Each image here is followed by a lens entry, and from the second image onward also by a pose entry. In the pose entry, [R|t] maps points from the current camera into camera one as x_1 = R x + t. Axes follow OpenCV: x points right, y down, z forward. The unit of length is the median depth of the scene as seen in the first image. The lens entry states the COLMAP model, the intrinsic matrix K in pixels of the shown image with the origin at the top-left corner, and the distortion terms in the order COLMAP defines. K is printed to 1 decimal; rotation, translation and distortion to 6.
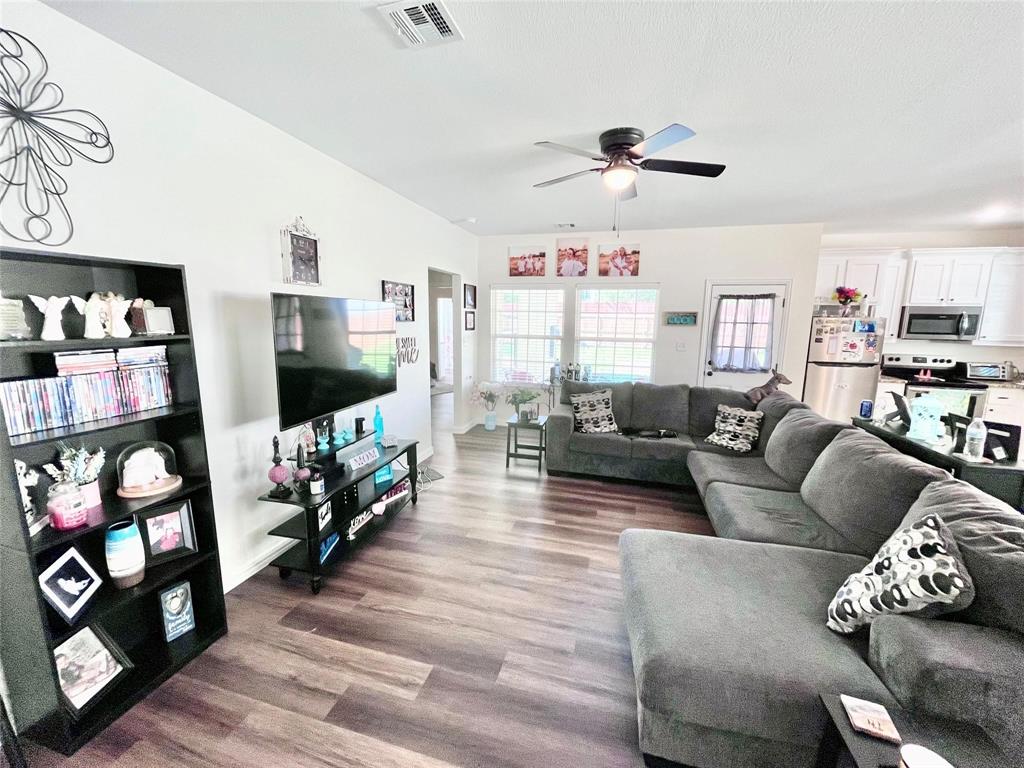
lens RADIAL K [[415.7, 0, 505.7], [0, 415.7, 382.6], [0, 0, 1]] dist [-0.002242, -0.000467]
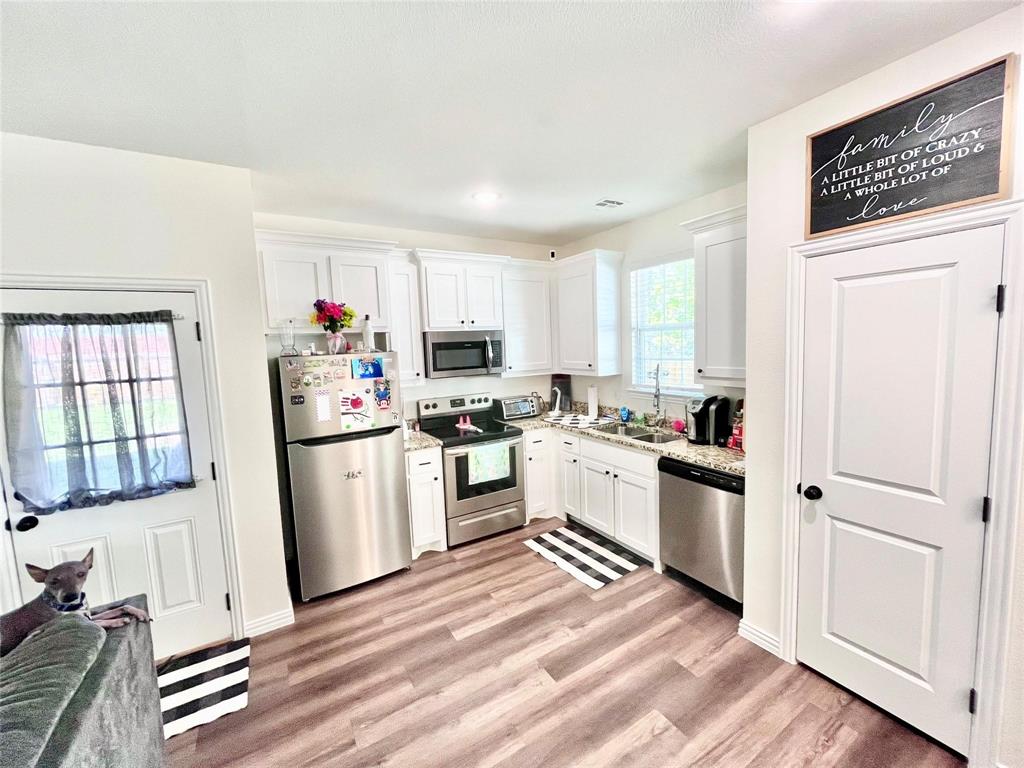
lens RADIAL K [[415.7, 0, 512.4], [0, 415.7, 380.9], [0, 0, 1]] dist [-0.002242, -0.000467]
pose [[0.676080, -0.108863, 0.728742, 0.558389], [0.161451, 0.986878, -0.002359, -0.080490], [-0.718922, 0.119251, 0.684785, 0.439740]]
